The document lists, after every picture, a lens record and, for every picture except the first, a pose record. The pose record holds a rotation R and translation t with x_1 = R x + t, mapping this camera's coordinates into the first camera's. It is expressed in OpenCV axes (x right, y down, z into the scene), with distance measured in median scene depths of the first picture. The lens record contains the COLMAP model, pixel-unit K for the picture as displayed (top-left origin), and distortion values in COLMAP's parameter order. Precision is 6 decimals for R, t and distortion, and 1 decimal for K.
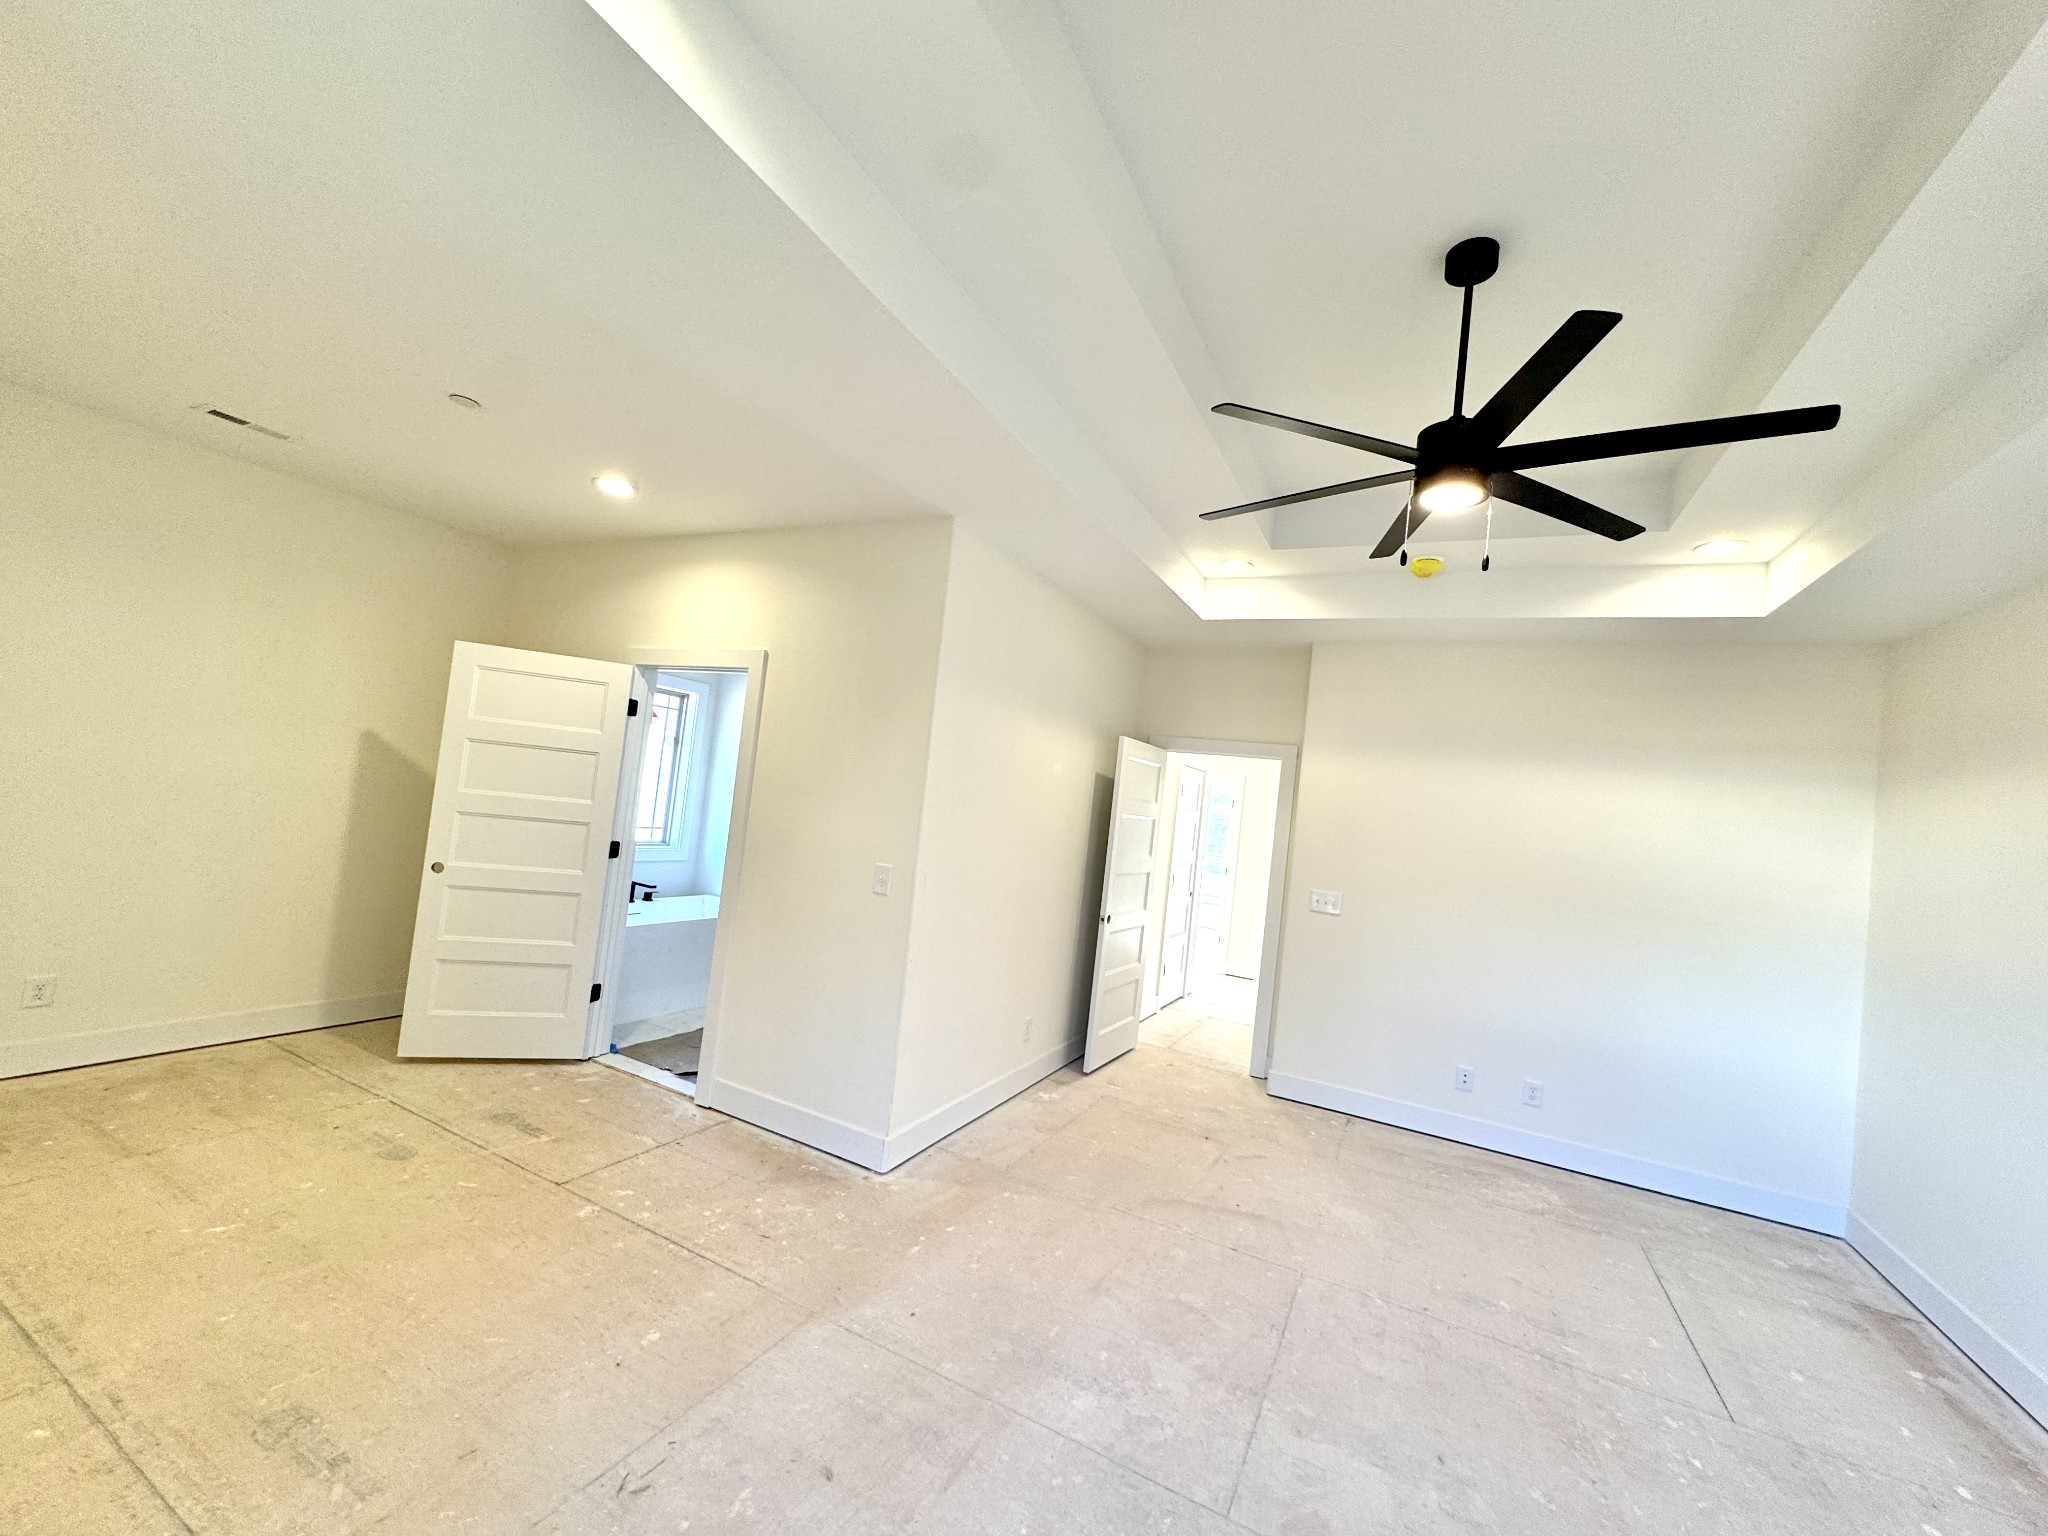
lens RADIAL K [[812.7, 0, 1018.4], [0, 812.7, 768.4], [0, 0, 1]] dist [-0.000951, 0.000342]
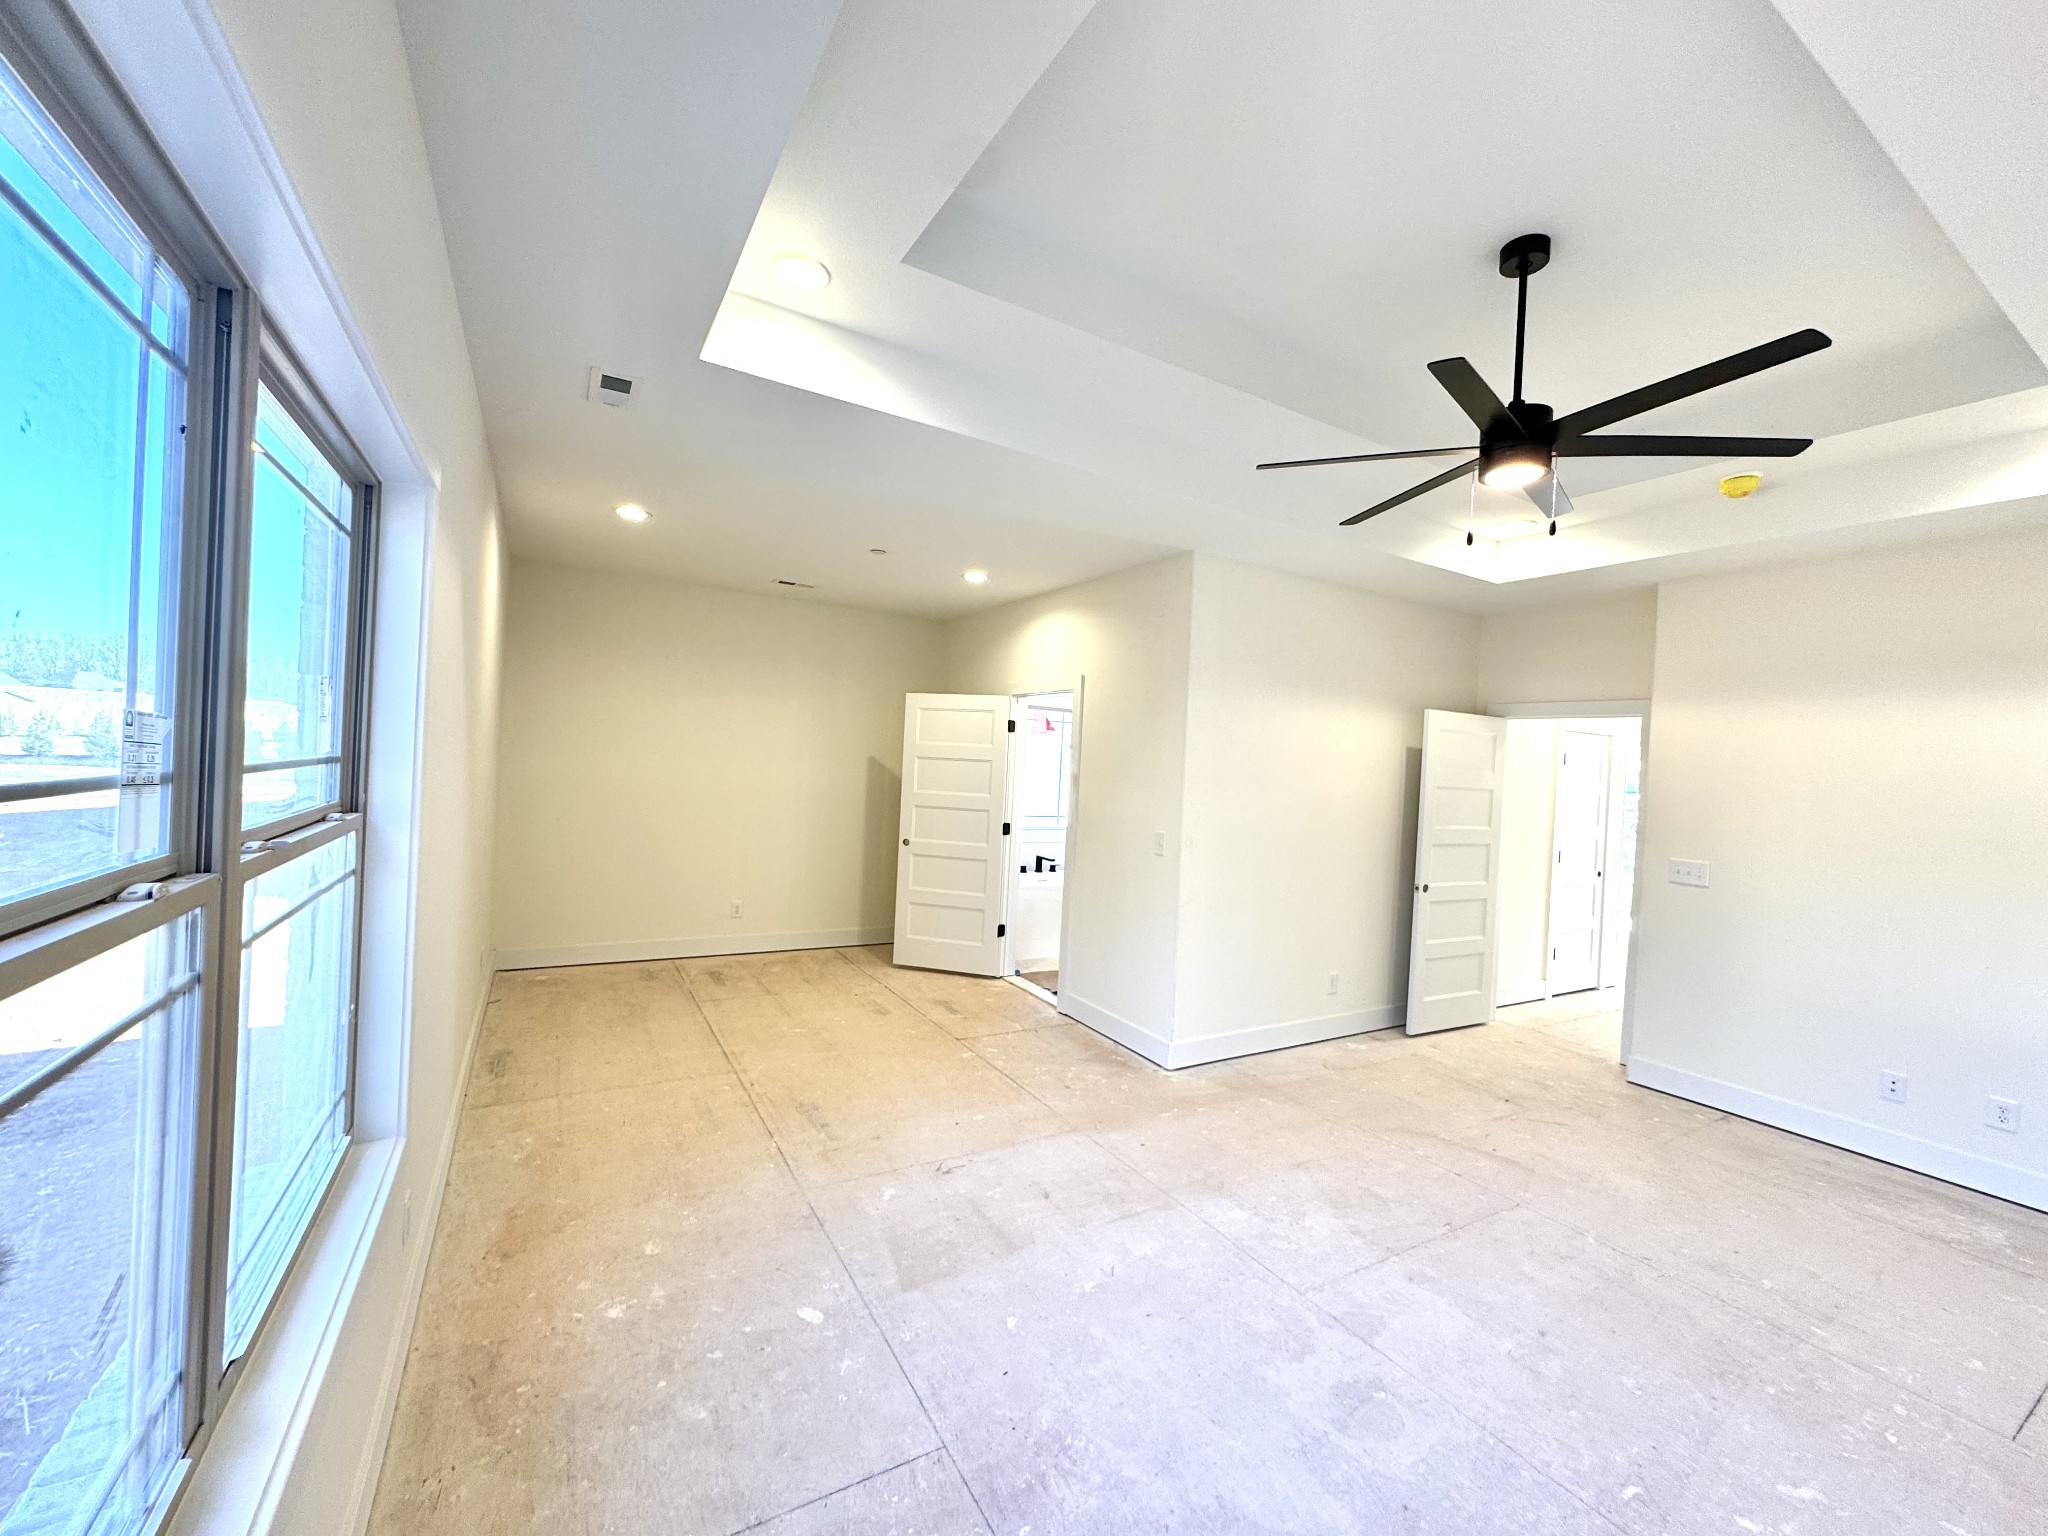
lens RADIAL K [[812.7, 0, 1015.7], [0, 812.7, 771.6], [0, 0, 1]] dist [-0.000951, 0.000342]
pose [[0.836793, -0.060447, -0.544172, 0.316659], [0.064220, 0.997863, -0.012090, 0.022366], [0.543739, -0.024830, 0.838887, -0.179139]]
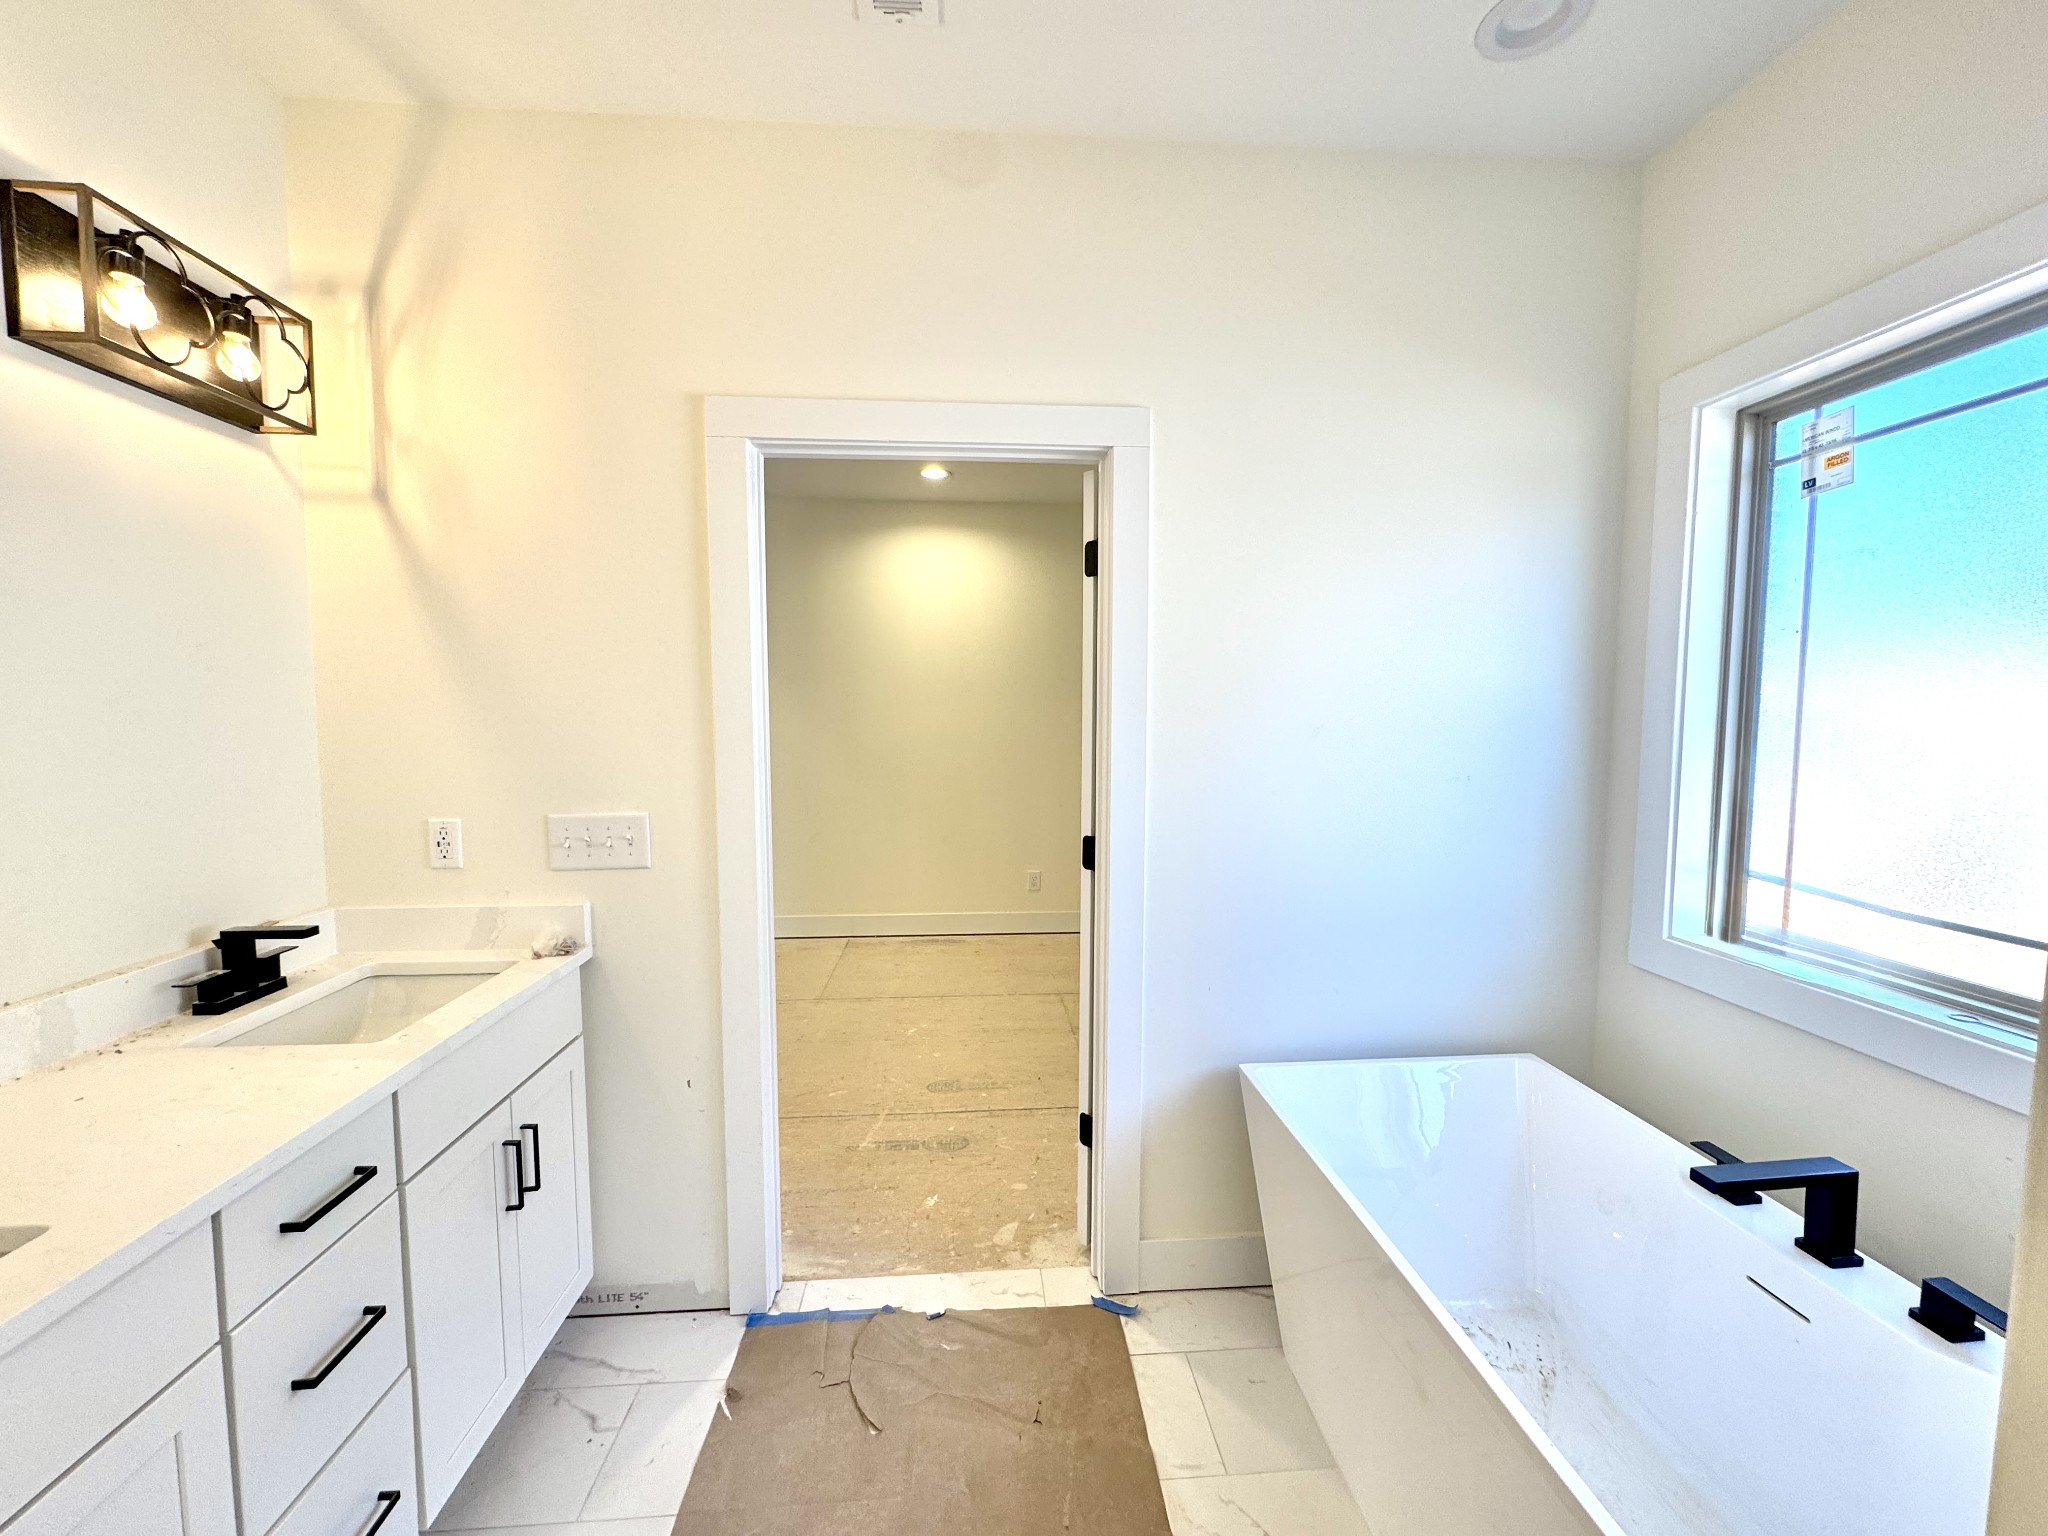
lens RADIAL K [[812.7, 0, 1022.6], [0, 812.7, 759.4], [0, 0, 1]] dist [-0.000951, 0.000342]
pose [[-0.837672, -0.077033, -0.540714, -0.212482], [-0.077639, 0.996745, -0.021724, 0.062608], [0.540628, 0.023783, -0.840926, 1.563027]]
